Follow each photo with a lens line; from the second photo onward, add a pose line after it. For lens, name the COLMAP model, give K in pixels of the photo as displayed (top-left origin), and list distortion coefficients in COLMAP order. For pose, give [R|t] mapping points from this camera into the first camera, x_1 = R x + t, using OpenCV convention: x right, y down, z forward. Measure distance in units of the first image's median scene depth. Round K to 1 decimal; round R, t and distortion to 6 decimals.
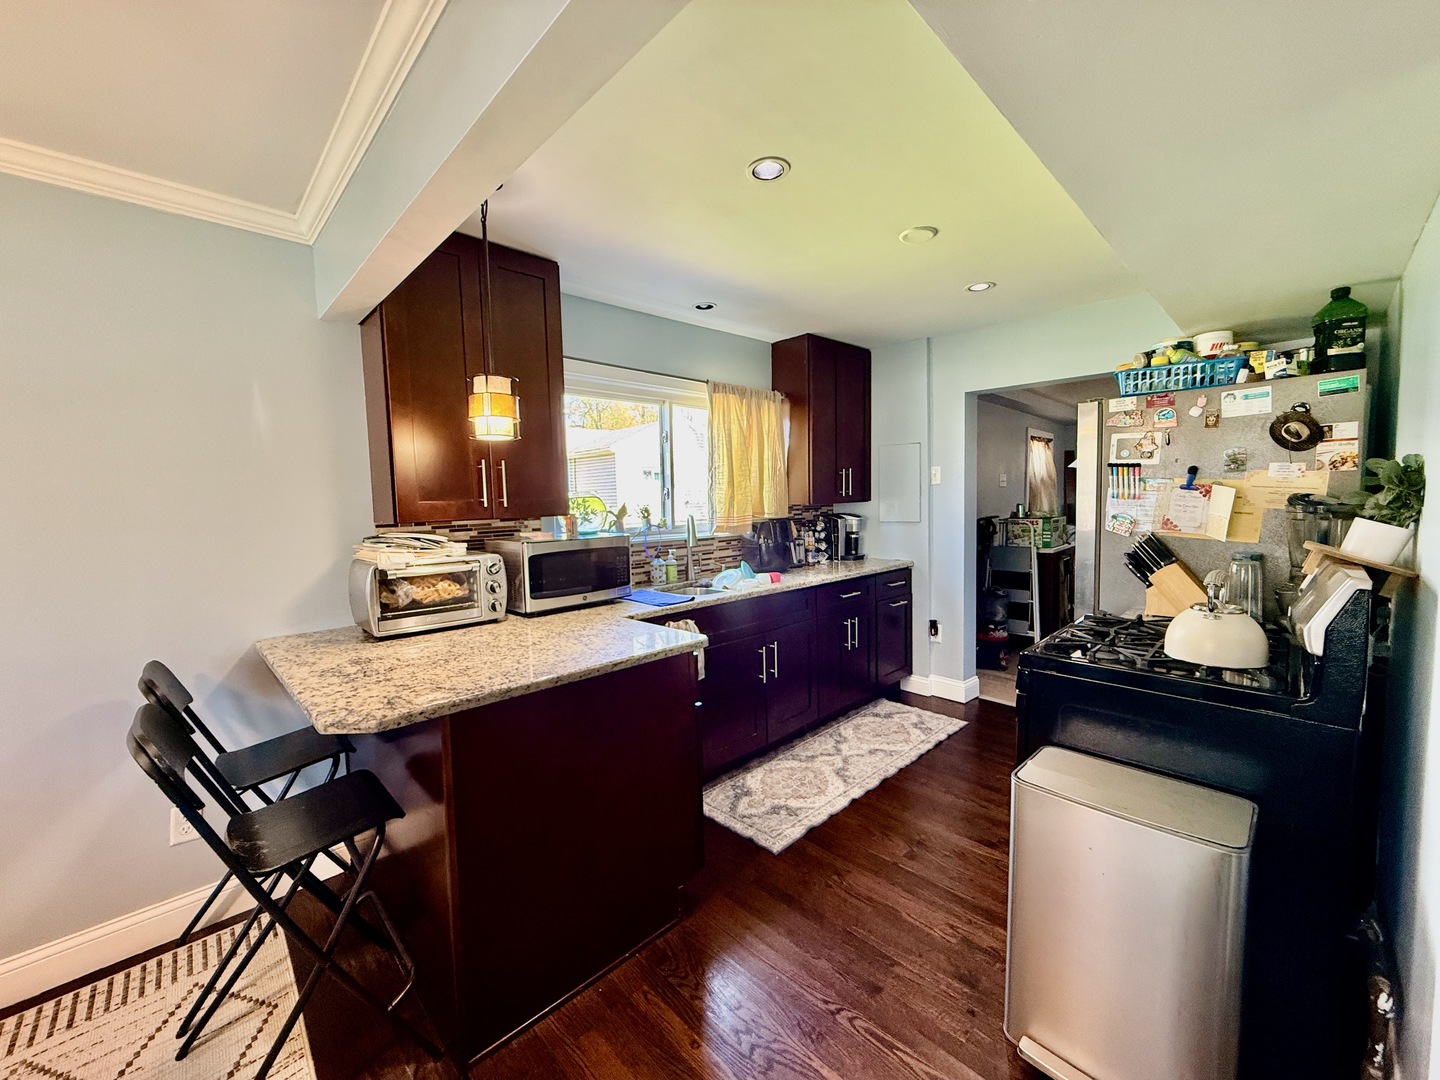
lens RADIAL K [[571.4, 0, 719.3], [0, 571.4, 541.9], [0, 0, 1]] dist [-0.002172, -0.000108]
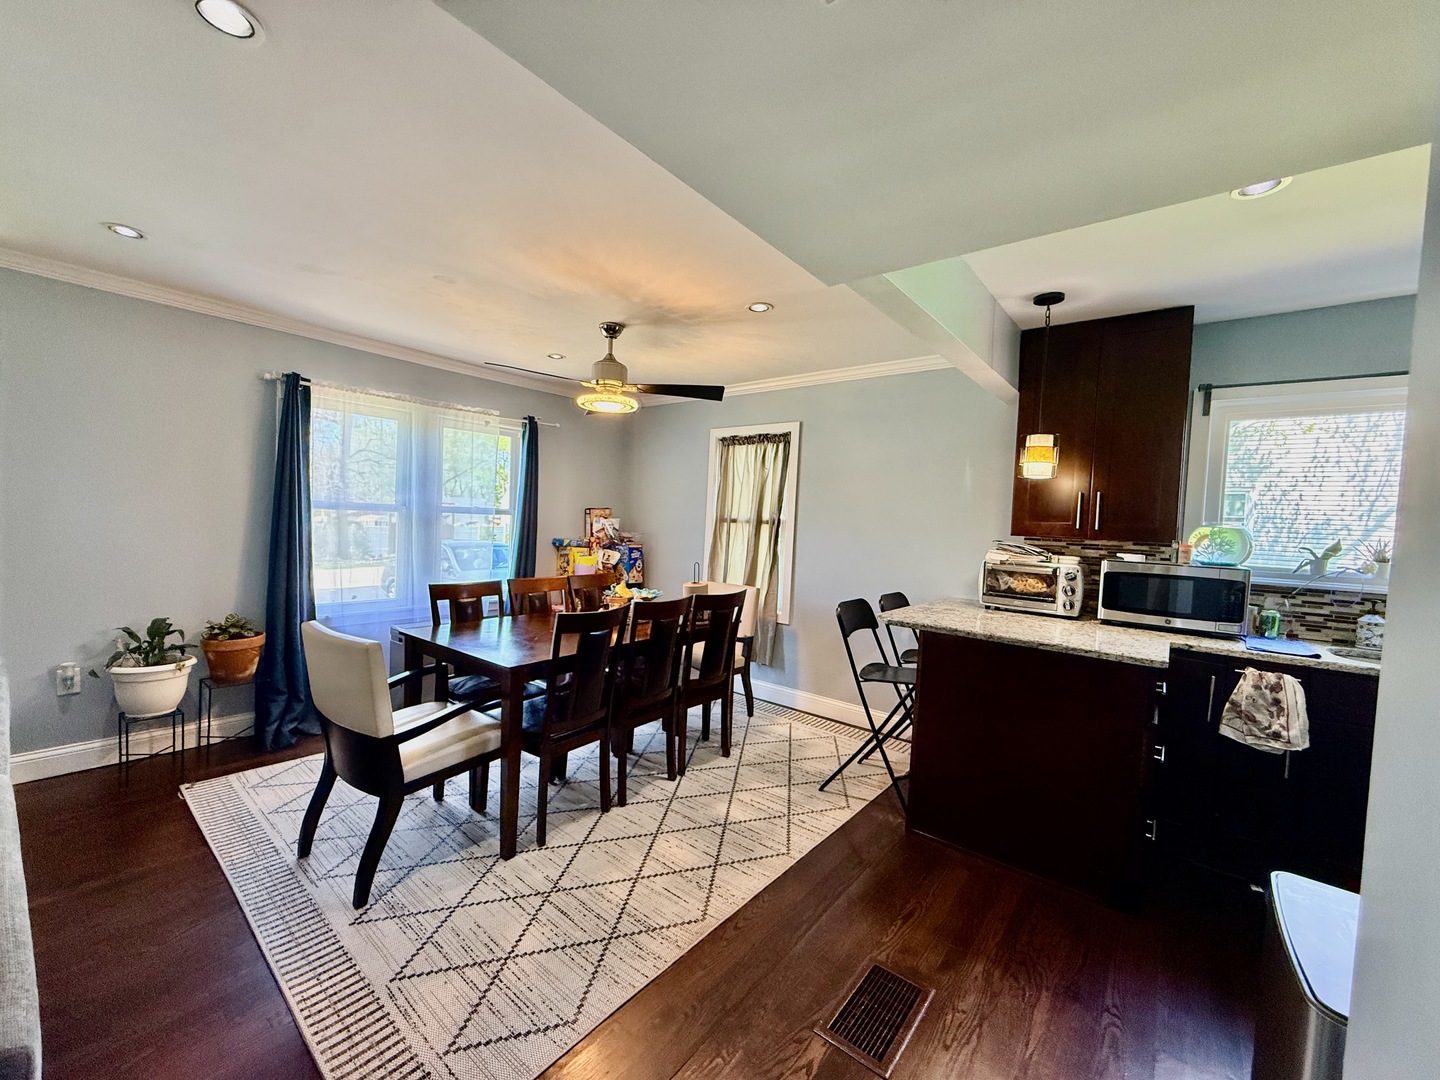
lens RADIAL K [[571.4, 0, 718.4], [0, 571.4, 539.6], [0, 0, 1]] dist [-0.002172, -0.000108]
pose [[0.118667, 0.061583, -0.991023, 0.817236], [-0.123233, 0.991272, 0.046843, 0.001732], [0.985257, 0.116568, 0.125220, 0.046343]]
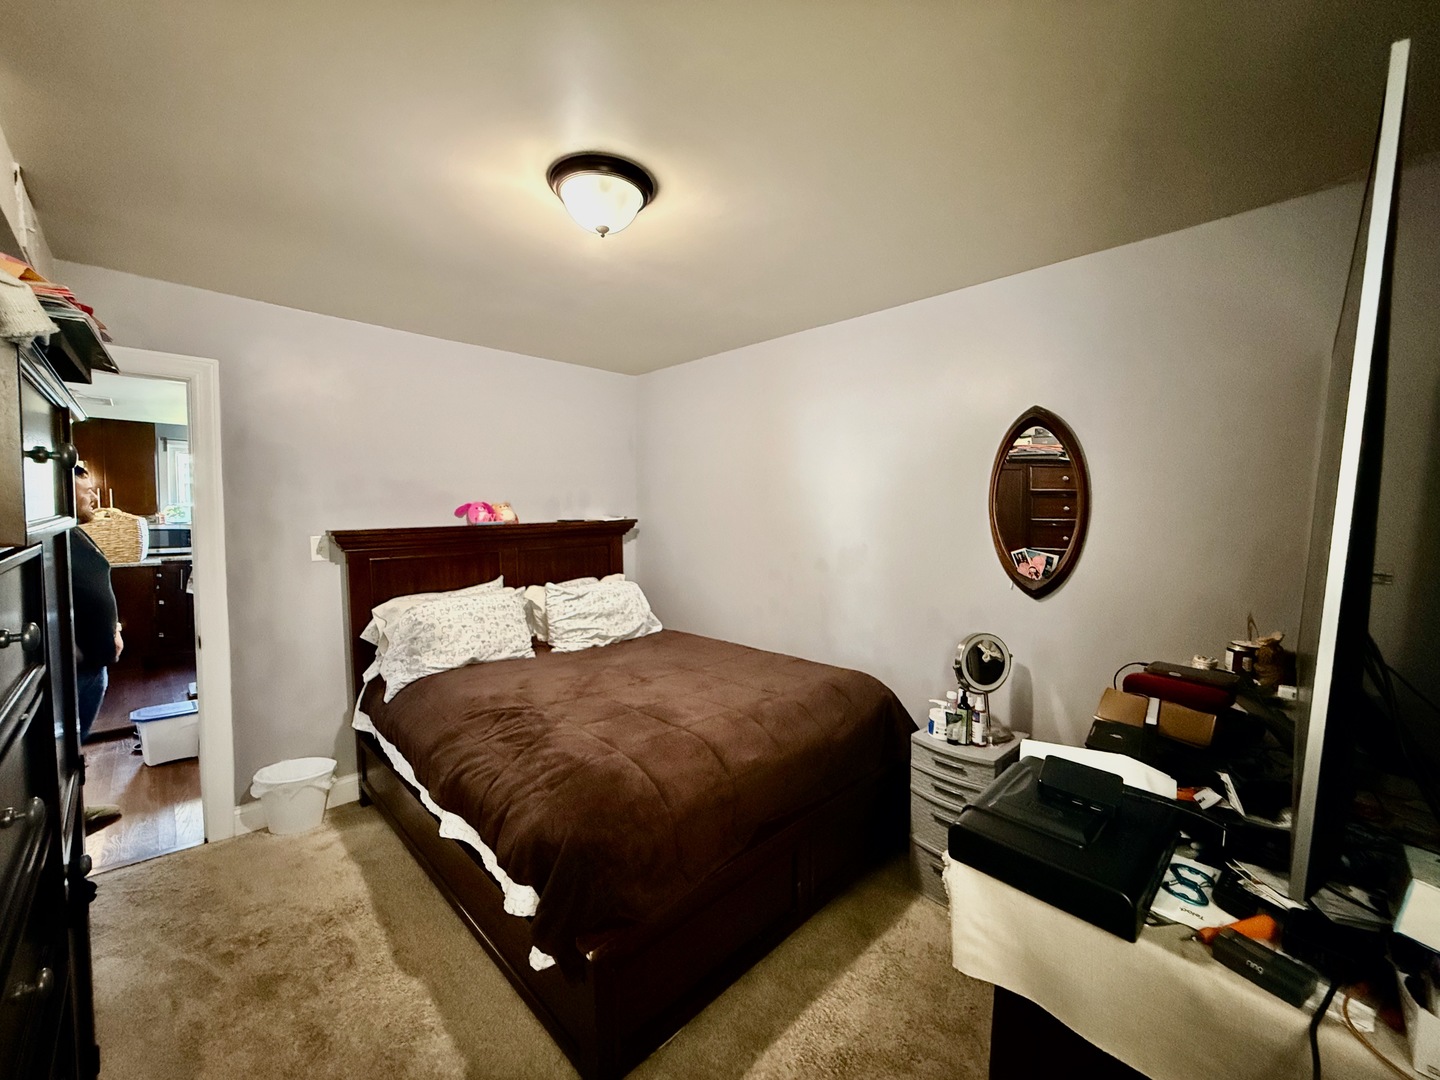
lens RADIAL K [[571.4, 0, 719.8], [0, 571.4, 539.3], [0, 0, 1]] dist [-0.002172, -0.000108]
pose [[0.999038, 0.041326, 0.014665, 2.166343], [-0.041053, 0.998987, -0.018435, 0.002569], [-0.015412, 0.017815, 0.999722, -1.378162]]
